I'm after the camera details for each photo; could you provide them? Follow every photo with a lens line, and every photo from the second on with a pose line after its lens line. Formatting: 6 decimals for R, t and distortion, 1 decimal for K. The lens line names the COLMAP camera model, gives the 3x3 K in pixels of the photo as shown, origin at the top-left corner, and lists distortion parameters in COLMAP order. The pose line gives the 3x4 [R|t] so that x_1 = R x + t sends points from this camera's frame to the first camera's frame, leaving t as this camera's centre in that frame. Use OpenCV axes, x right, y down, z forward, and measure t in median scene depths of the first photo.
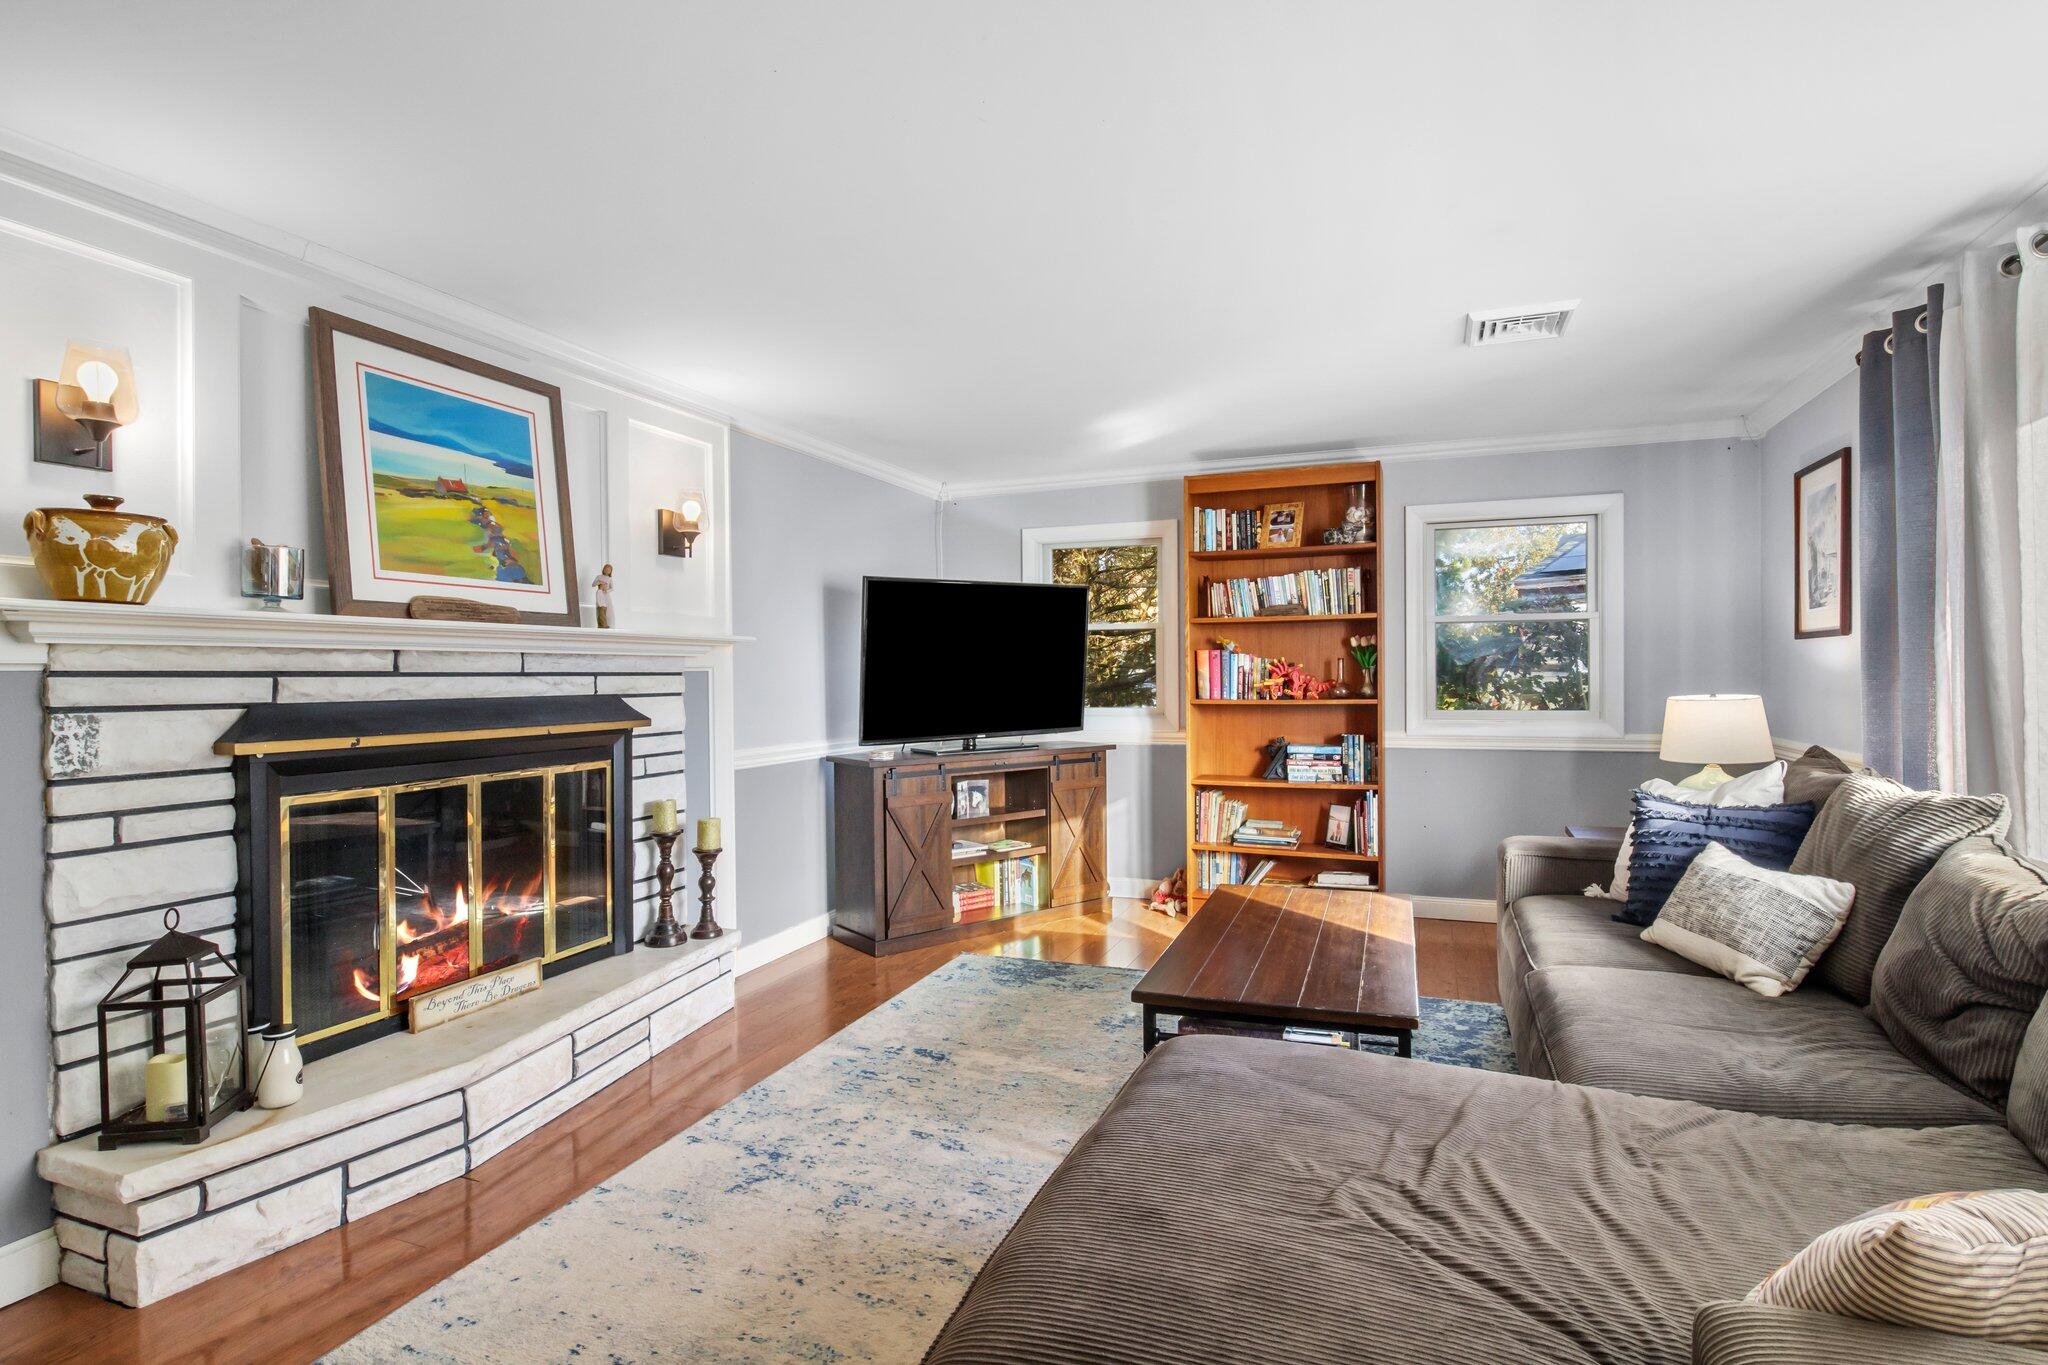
lens RADIAL K [[1020.1, 0, 1037.3], [0, 1020.1, 690.0], [0, 0, 1]] dist [-0.011019, -0.001362]
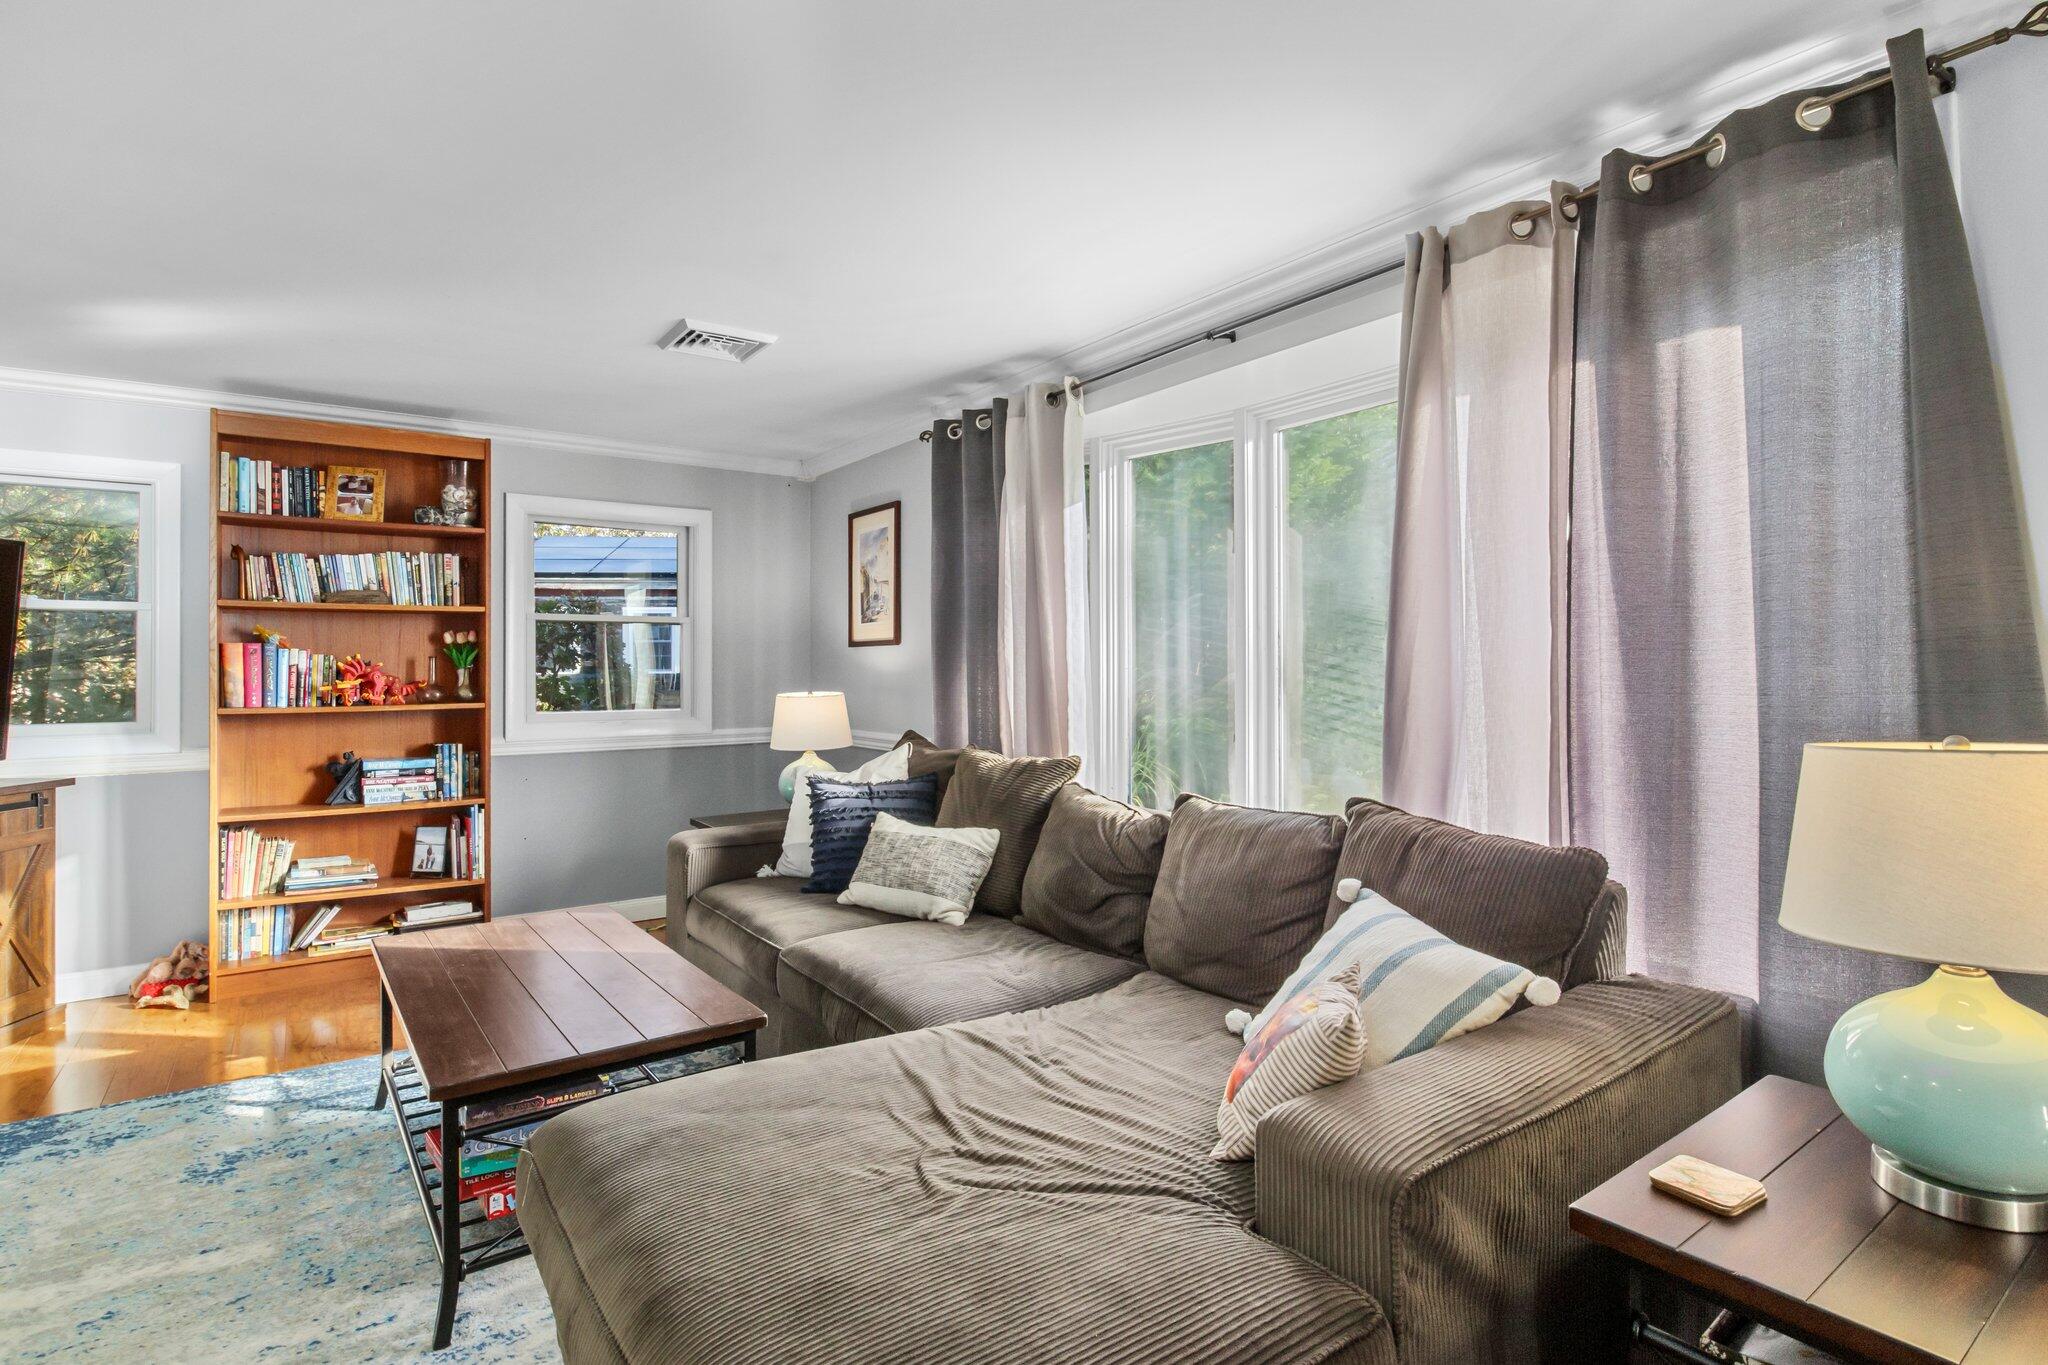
lens RADIAL K [[1020.1, 0, 1038.7], [0, 1020.1, 664.7], [0, 0, 1]] dist [-0.011019, -0.001362]
pose [[0.546107, 0.009246, 0.837664, -0.175779], [0.013538, 0.999711, -0.019861, 0.000079], [-0.837606, 0.022187, 0.545824, 0.118362]]
